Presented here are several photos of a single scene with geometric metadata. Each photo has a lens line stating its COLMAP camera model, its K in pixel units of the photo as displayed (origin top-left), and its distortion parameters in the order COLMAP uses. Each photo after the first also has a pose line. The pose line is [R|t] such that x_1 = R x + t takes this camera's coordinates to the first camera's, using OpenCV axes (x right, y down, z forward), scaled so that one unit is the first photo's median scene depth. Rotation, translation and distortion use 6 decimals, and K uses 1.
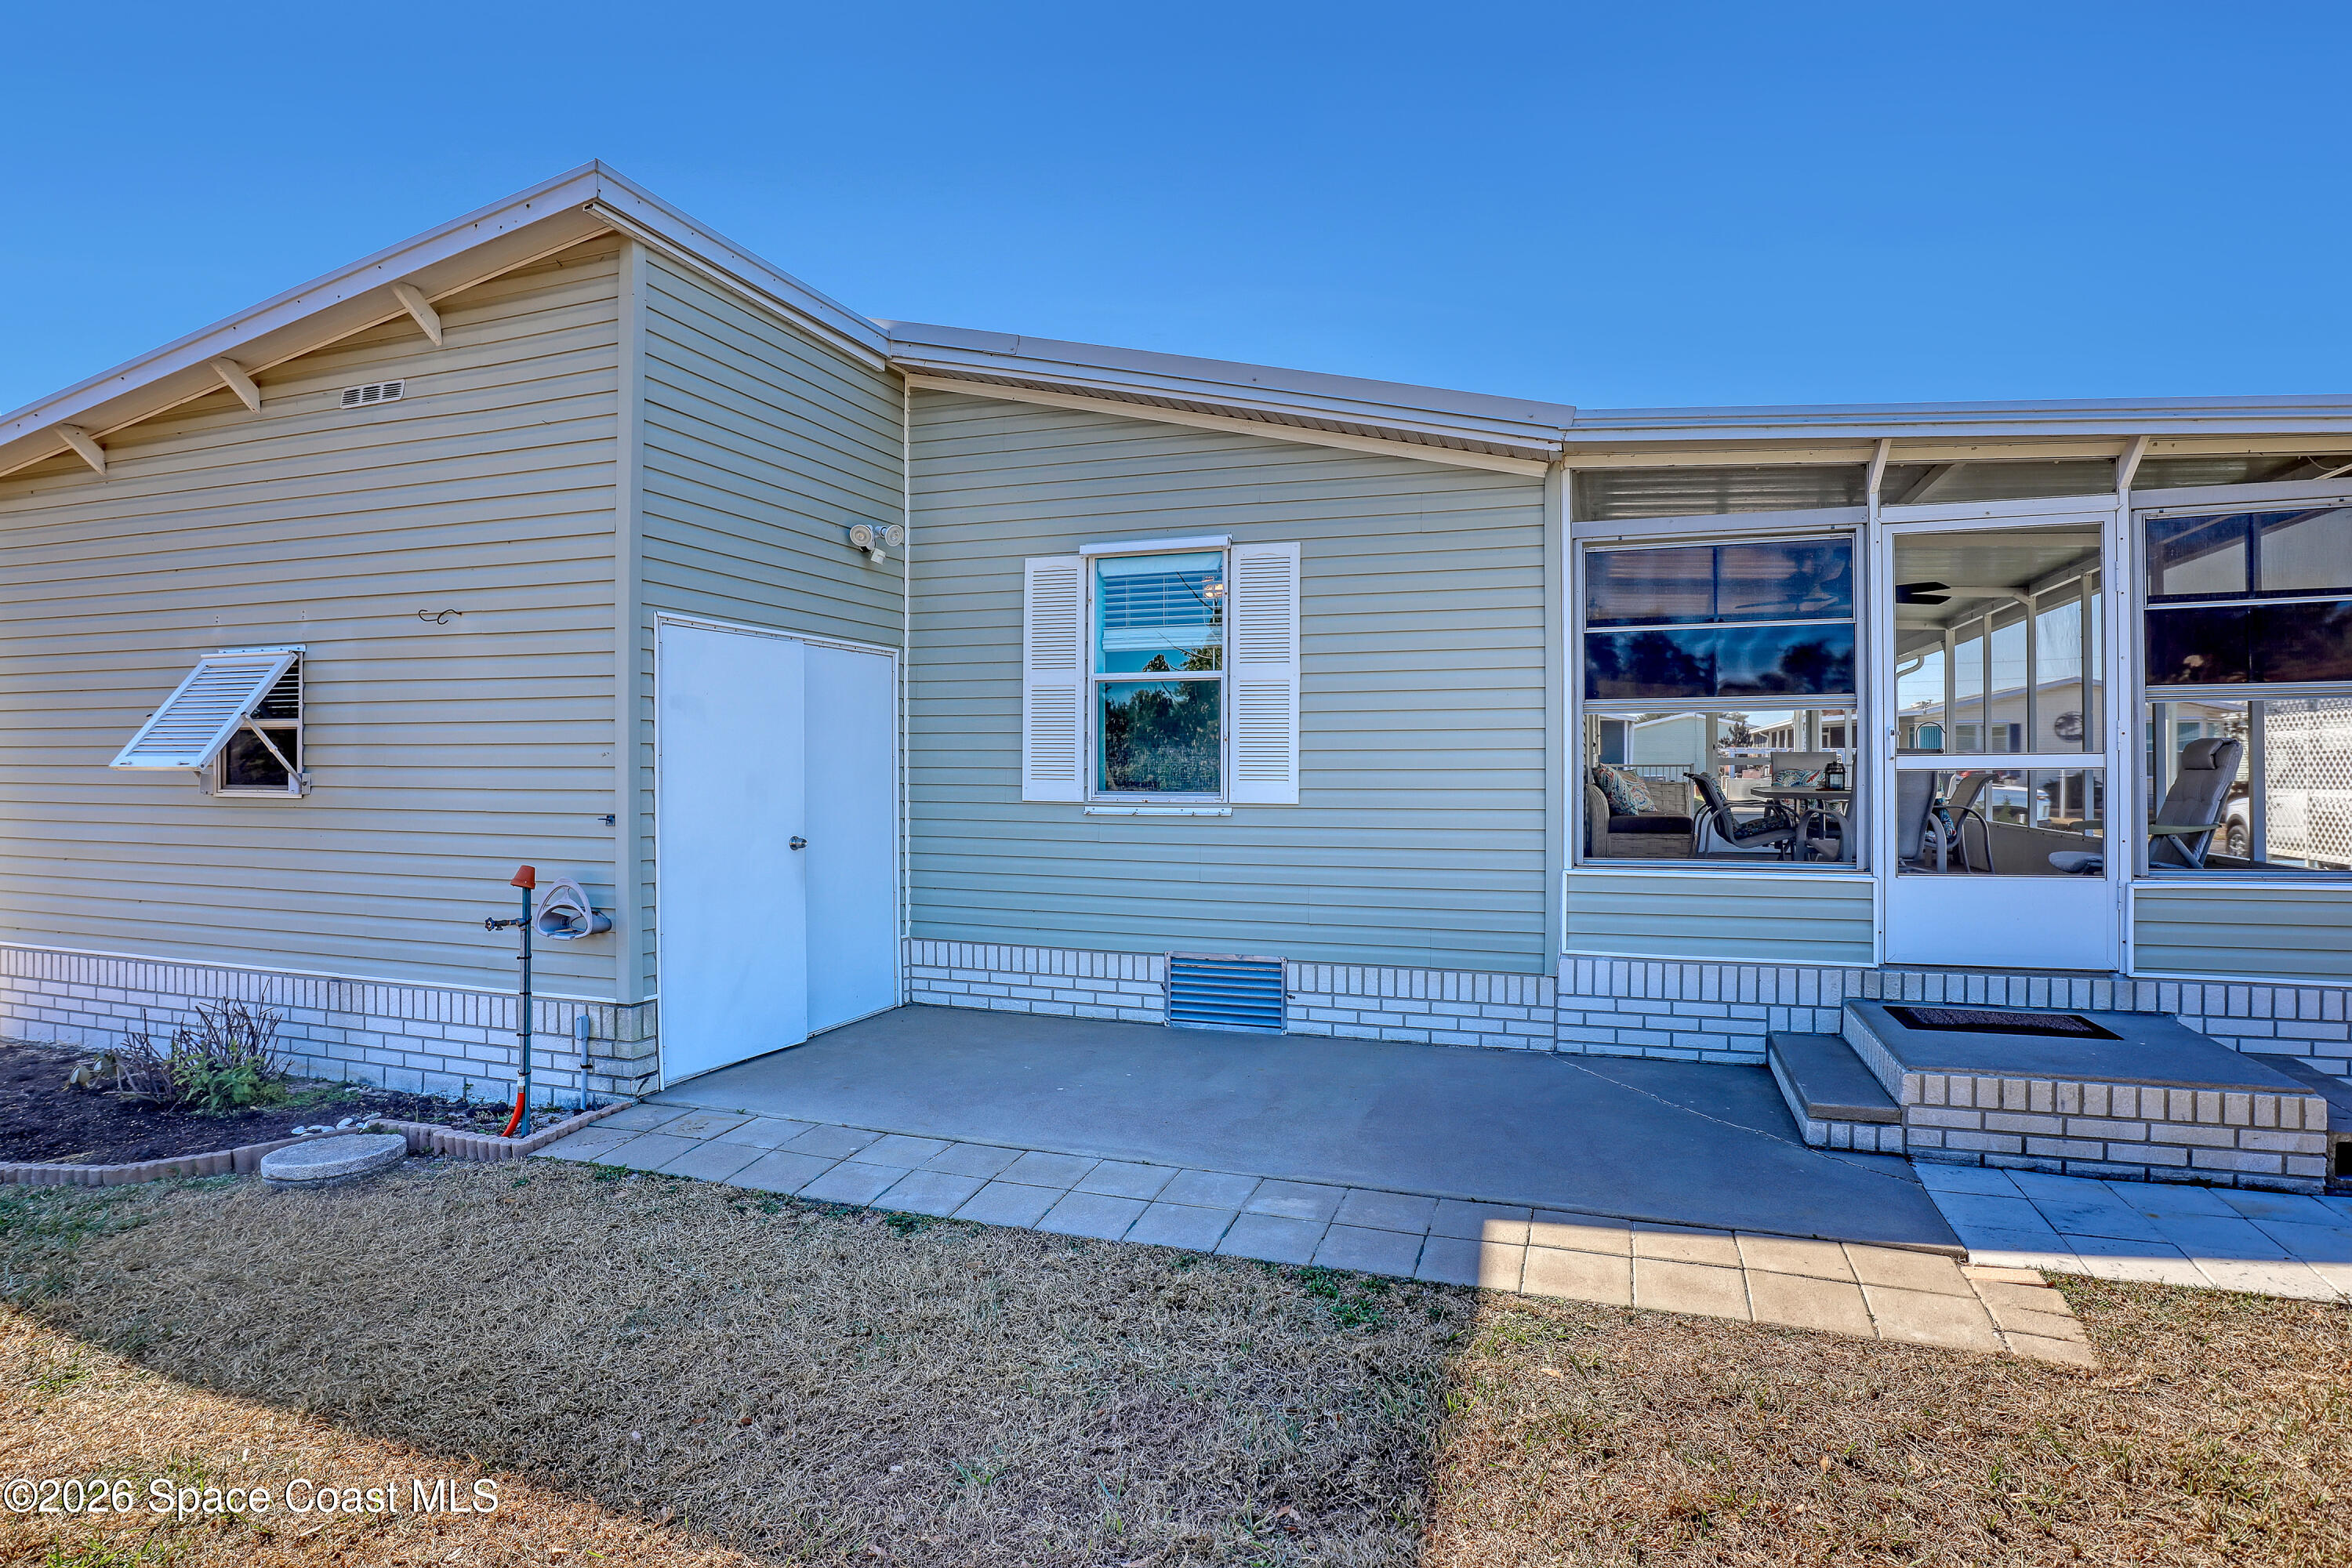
lens RADIAL K [[1211.7, 0, 1182.8], [0, 1211.7, 765.2], [0, 0, 1]] dist [-0.038943, 0.006802]
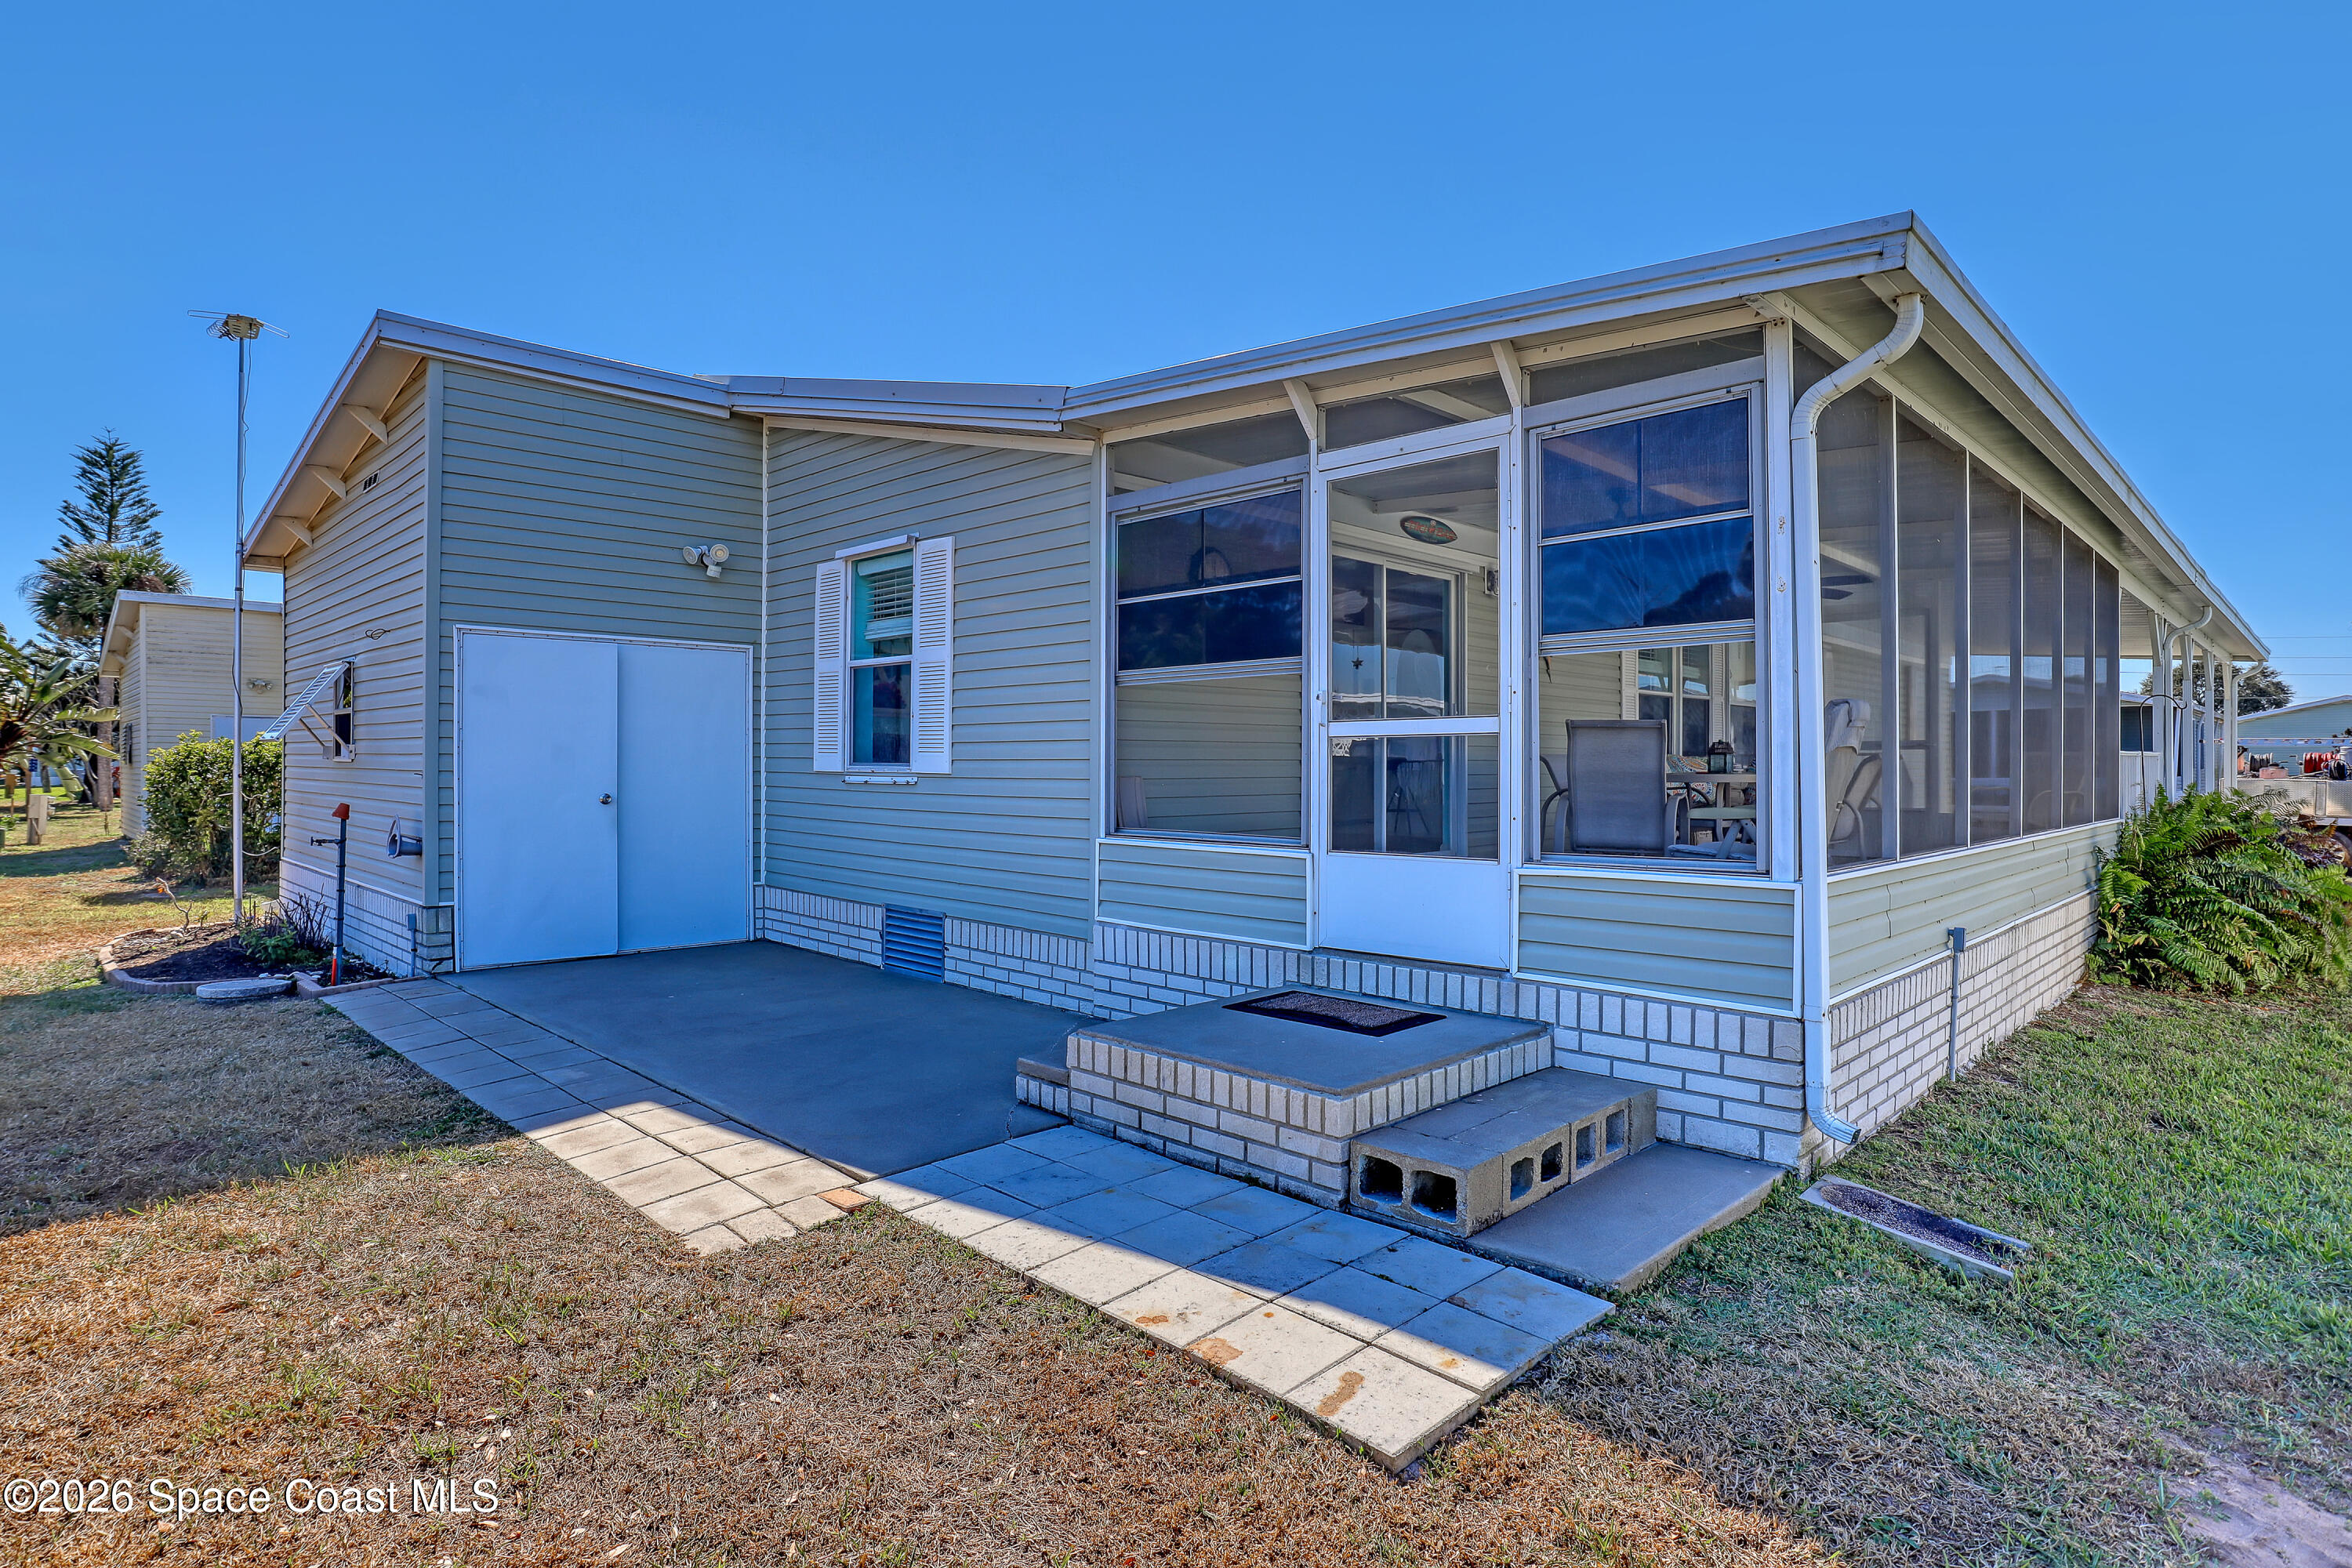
lens RADIAL K [[1253.5, 0, 1178.3], [0, 1253.5, 764.7], [0, 0, 1]] dist [-0.046145, 0.000465]
pose [[0.901606, 0.006804, -0.432506, 0.908399], [-0.006501, 0.999976, 0.002178, 0.023588], [0.432510, 0.000848, 0.901629, 0.079207]]
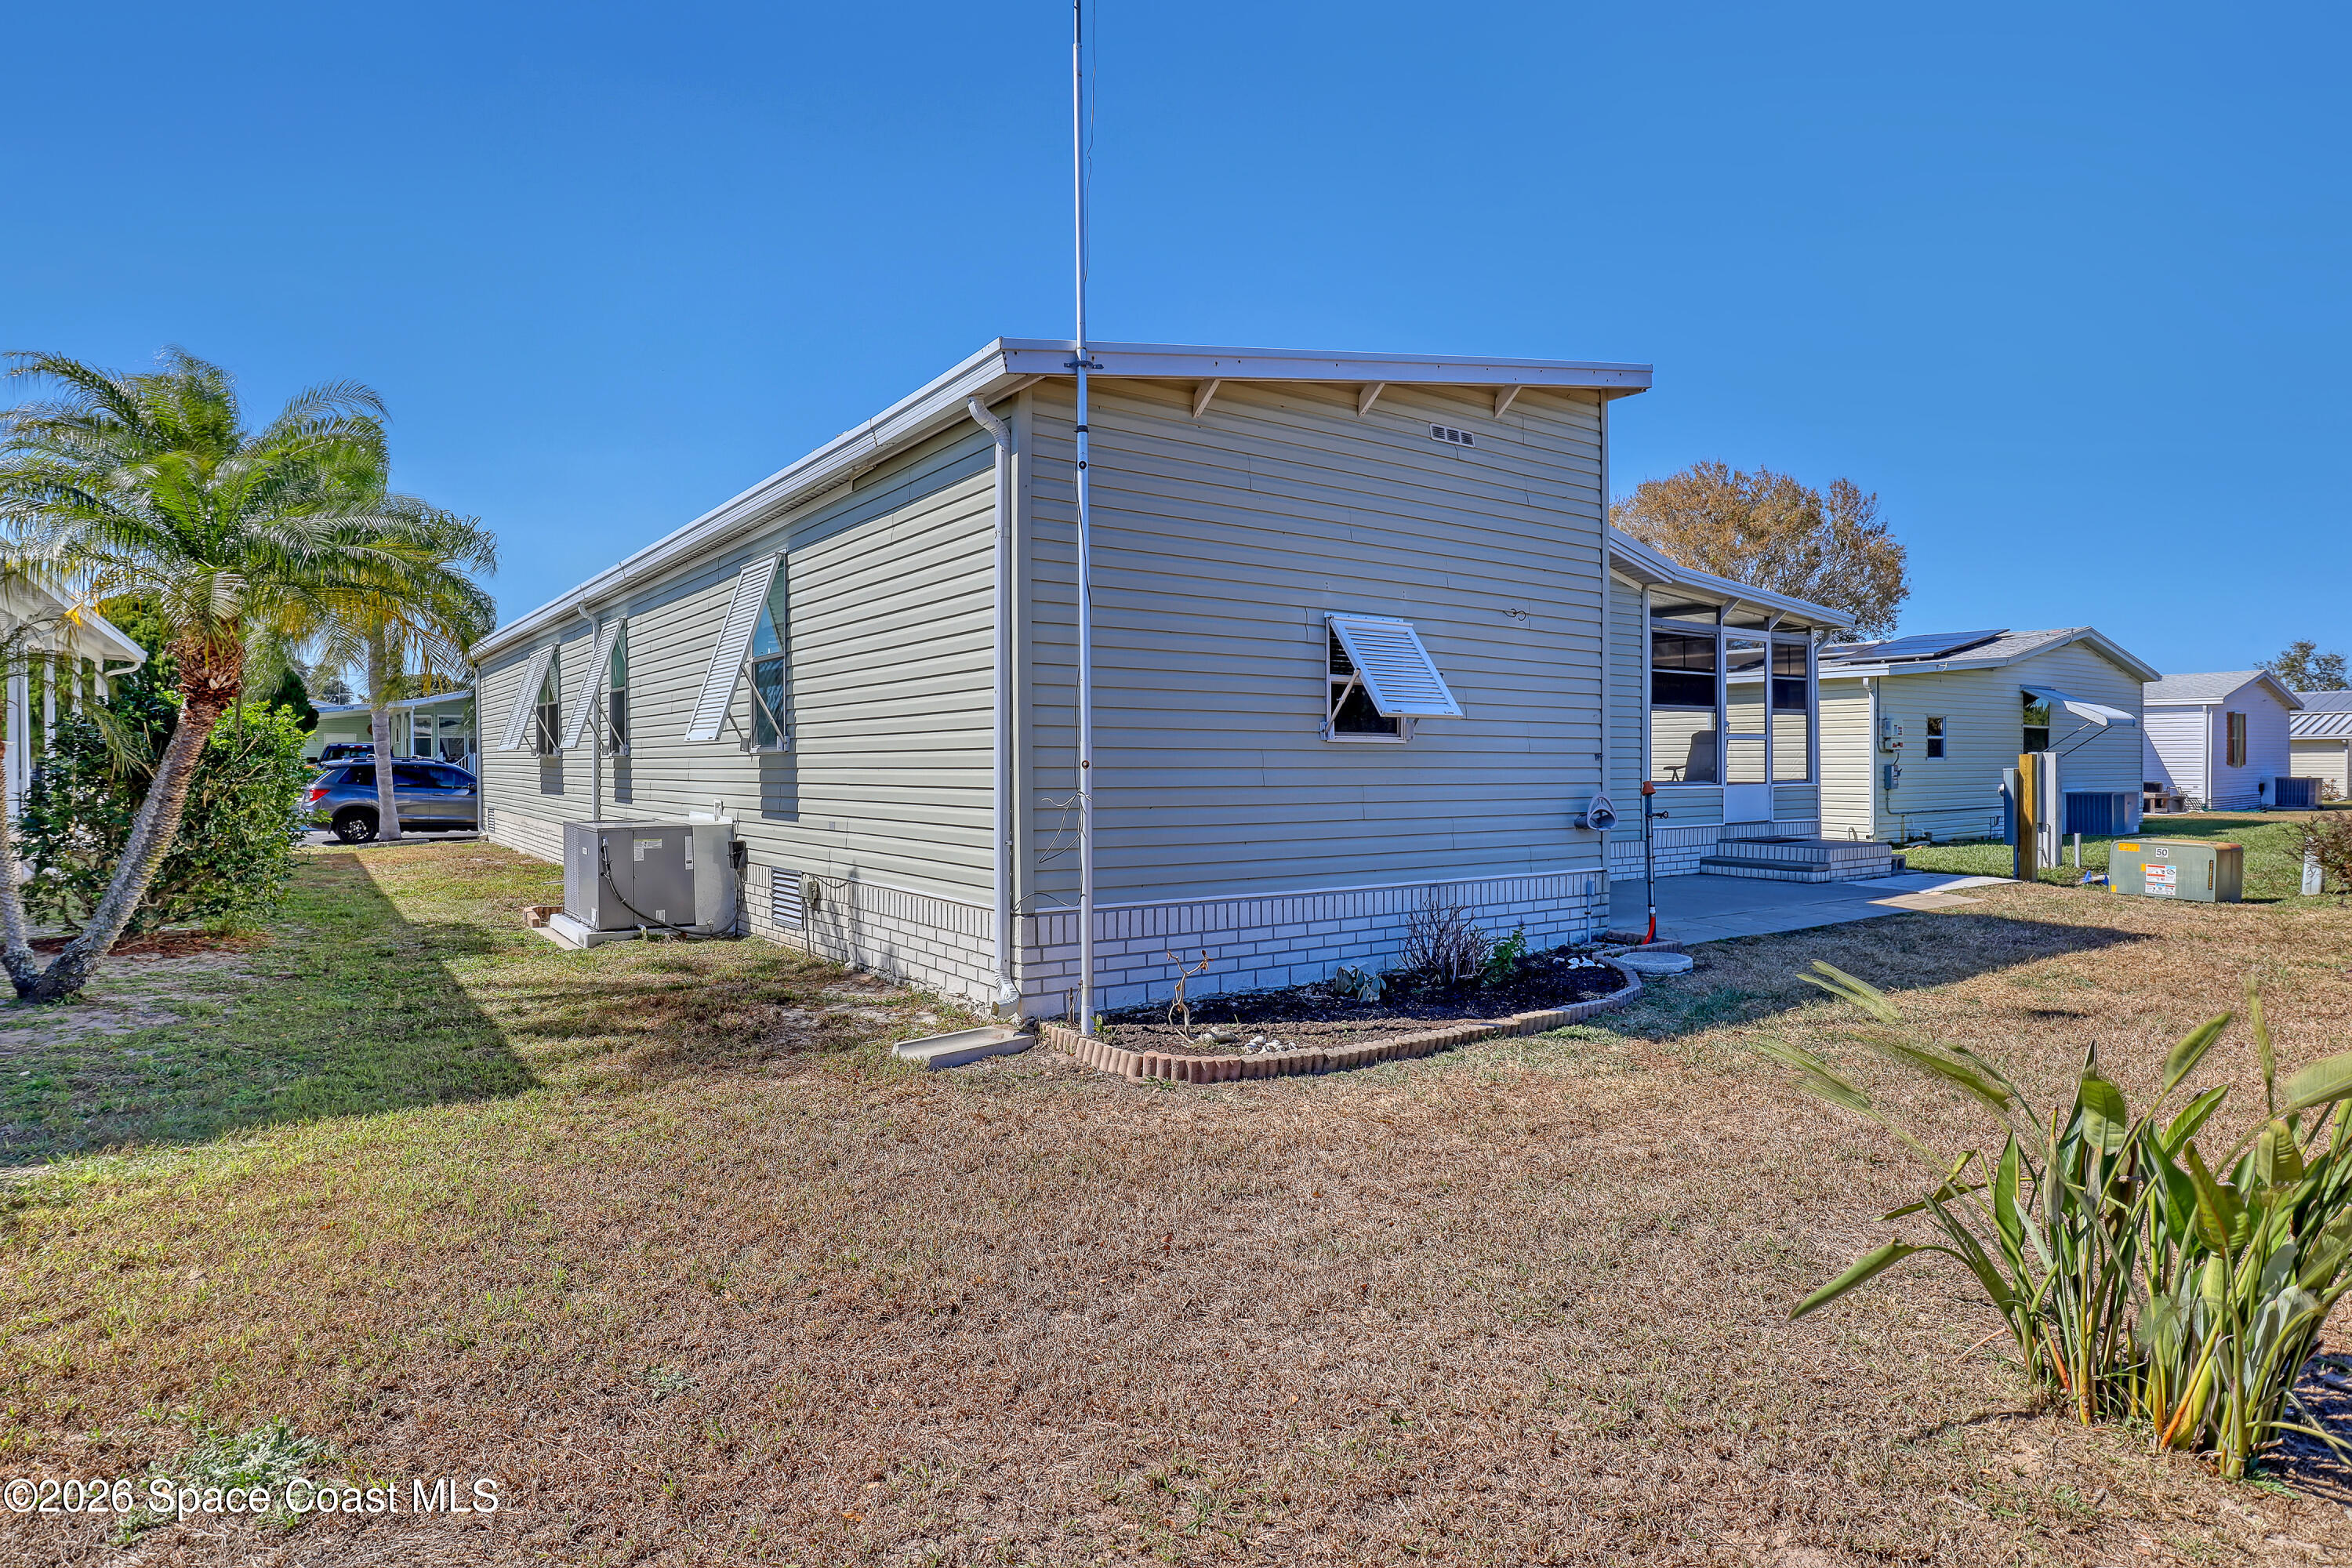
lens RADIAL K [[1211.7, 0, 1182.8], [0, 1211.7, 765.2], [0, 0, 1]] dist [-0.038943, 0.006802]
pose [[0.594520, 0.001576, 0.804079, -1.983439], [0.006980, 0.999950, -0.007121, 0.061401], [-0.804050, 0.009846, 0.594480, 0.460483]]
